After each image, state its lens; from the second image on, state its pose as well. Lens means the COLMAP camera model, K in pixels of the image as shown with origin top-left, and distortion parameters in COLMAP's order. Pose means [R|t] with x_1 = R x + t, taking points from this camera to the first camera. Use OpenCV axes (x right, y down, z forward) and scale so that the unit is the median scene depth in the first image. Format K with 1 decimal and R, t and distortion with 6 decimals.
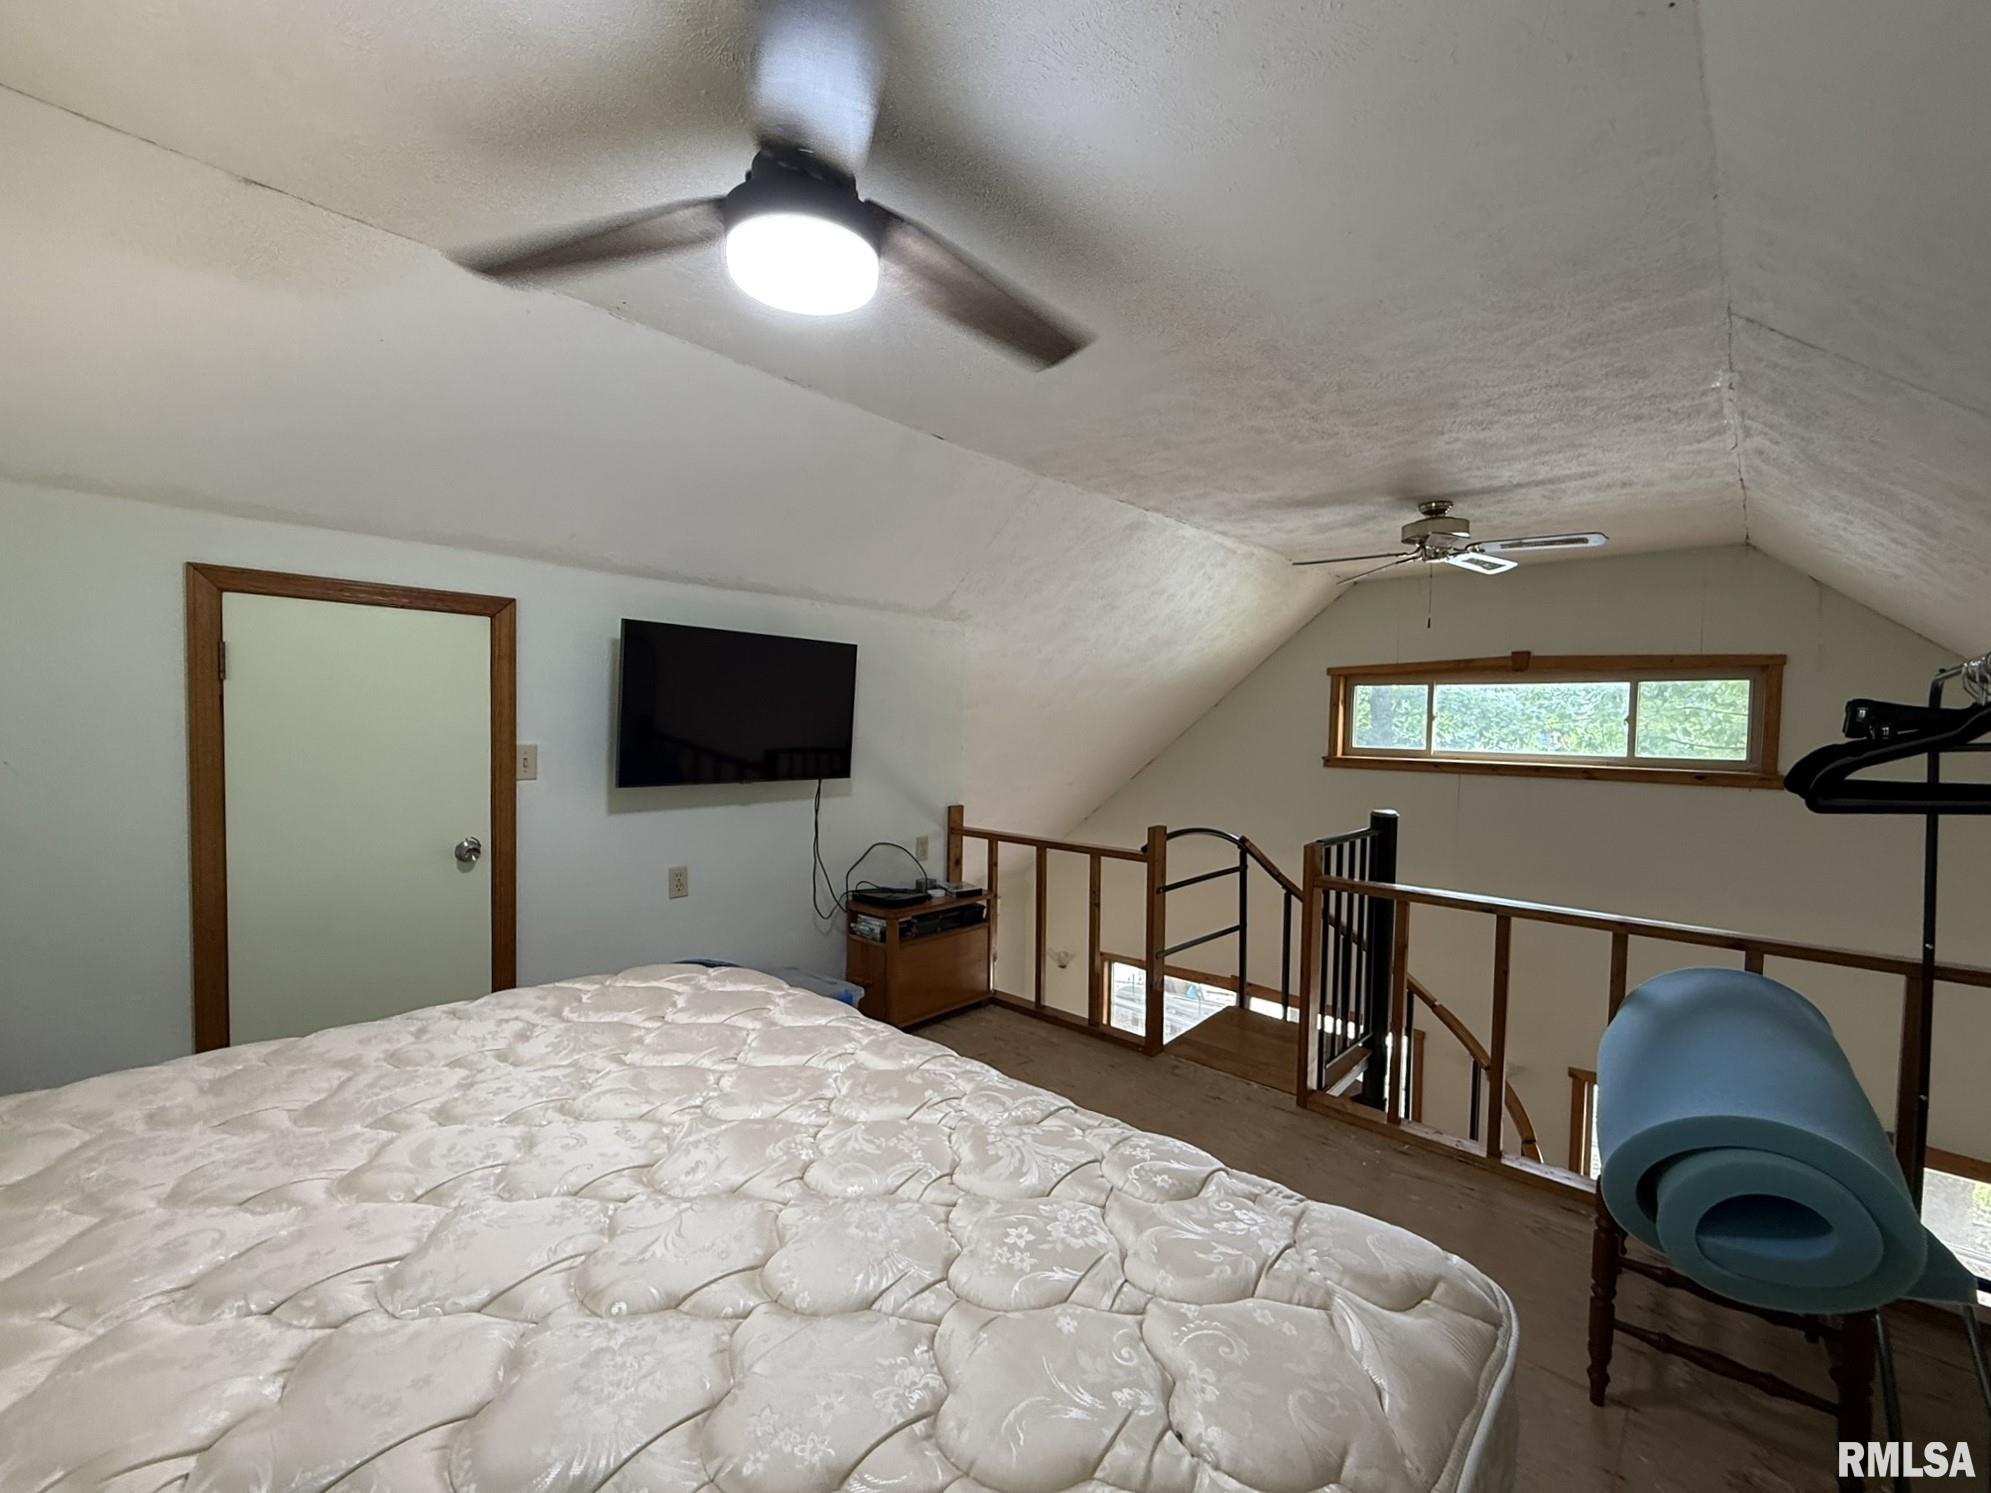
lens RADIAL K [[802.0, 0, 995.5], [0, 802.0, 746.5], [0, 0, 1]] dist [0.000561, 0.000026]
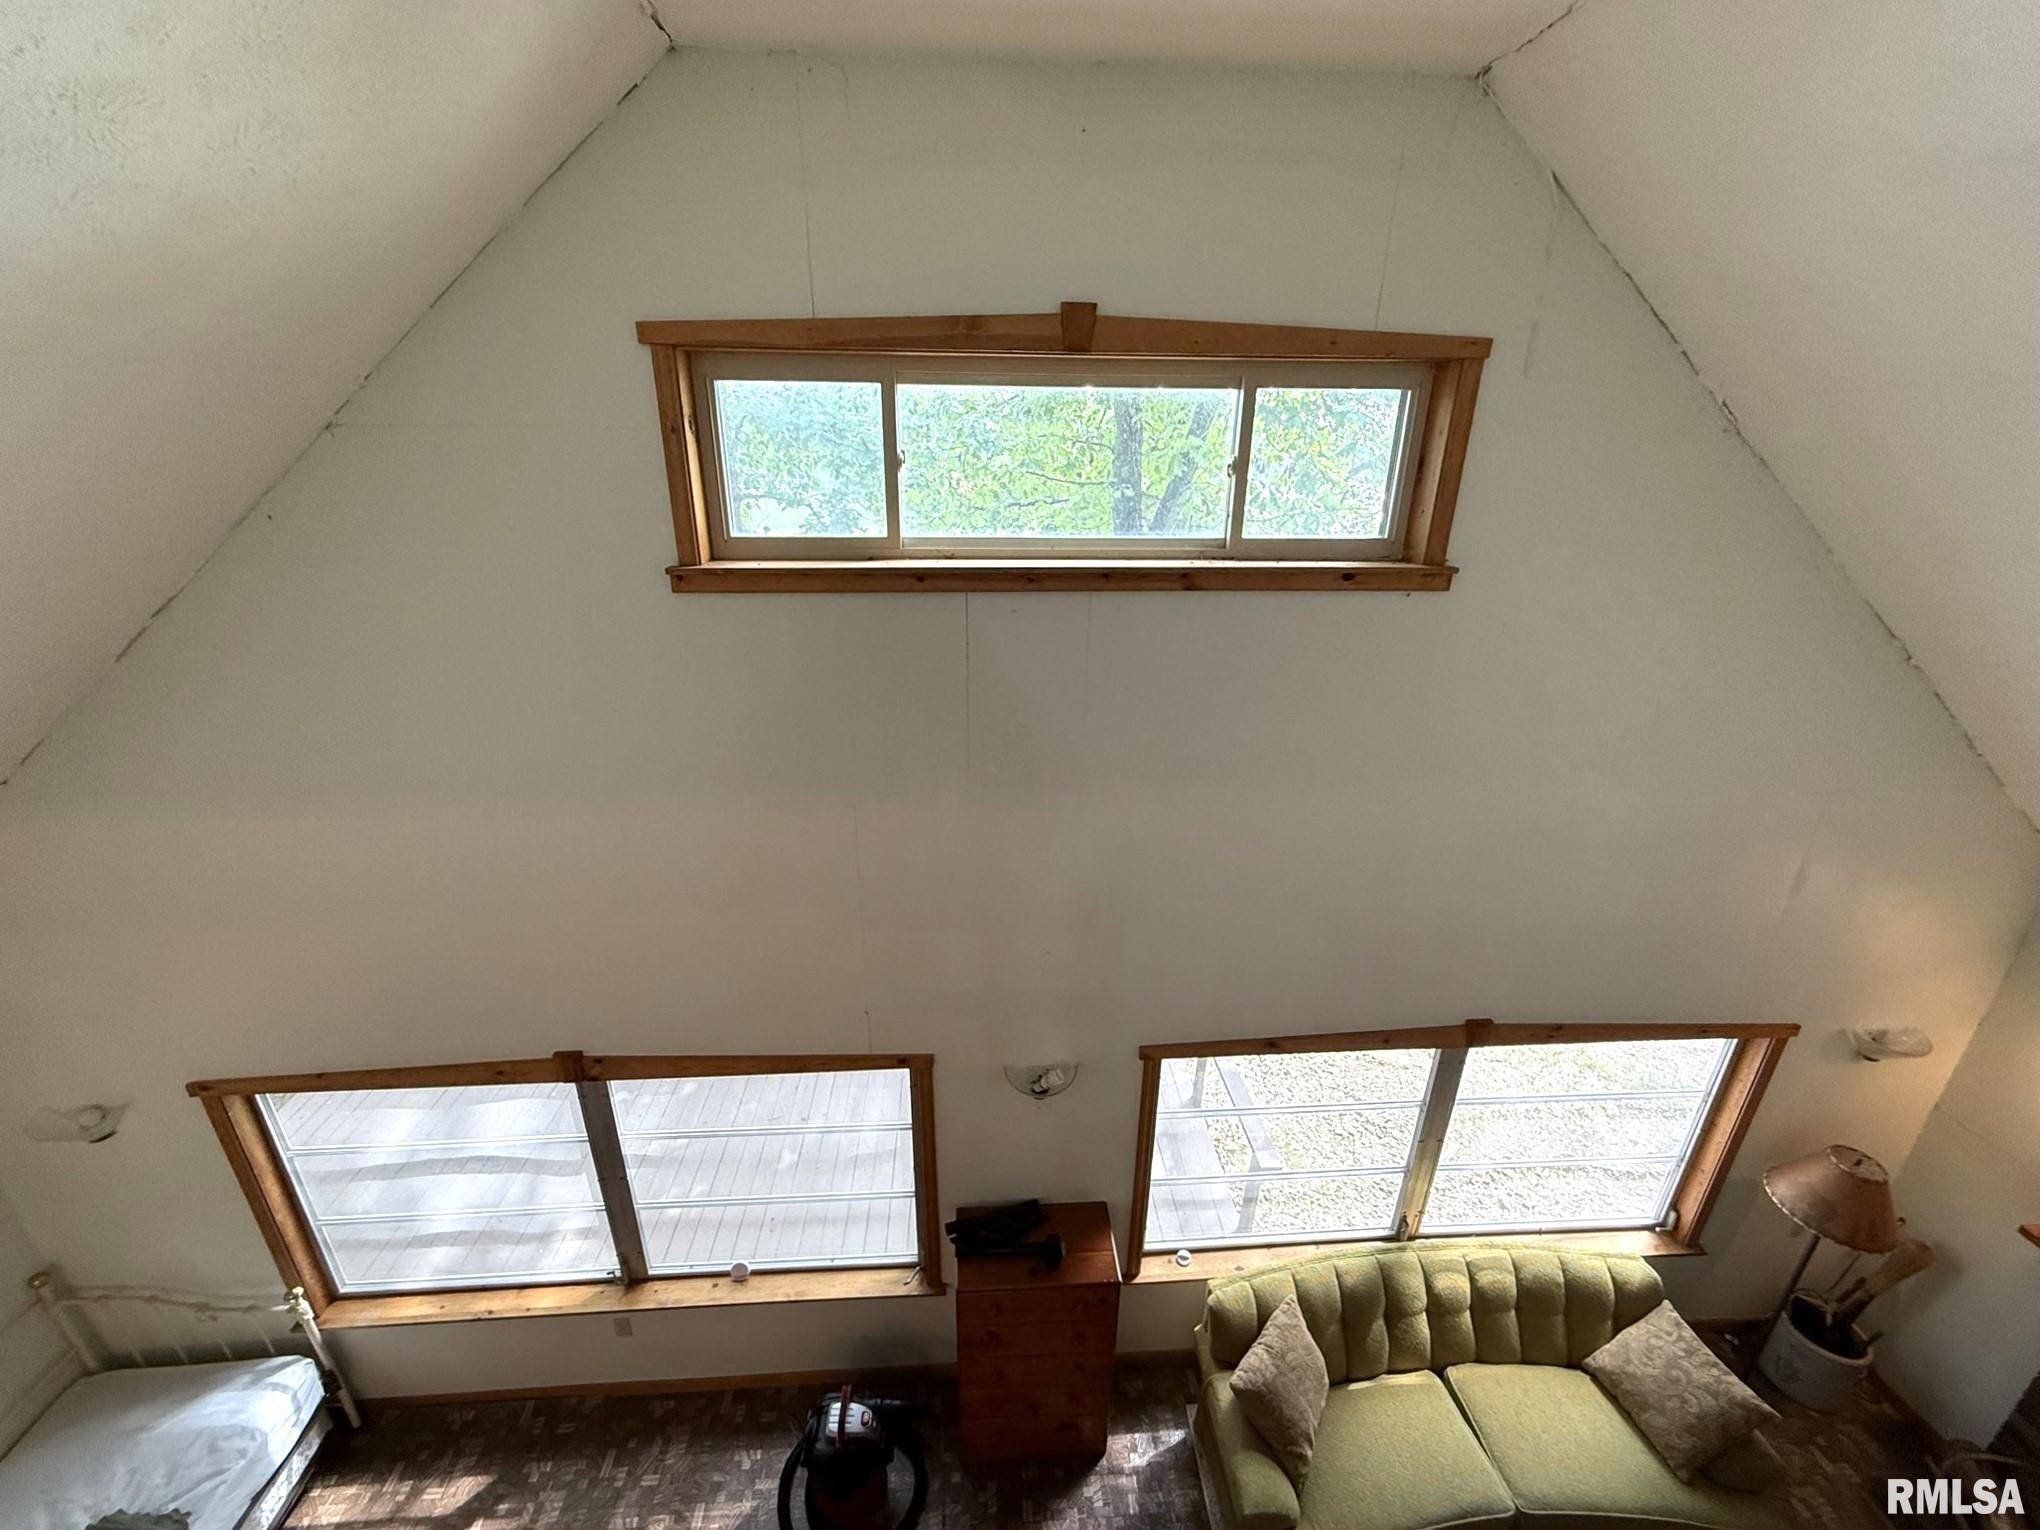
lens RADIAL K [[801.8, 0, 1020.0], [0, 801.8, 765.0], [0, 0, 1]] dist [-0.002012, -0.000342]
pose [[0.690035, -0.271802, 0.670802, 0.258625], [0.028657, 0.936342, 0.349918, -0.034544], [-0.723209, -0.222232, 0.653897, 0.651341]]
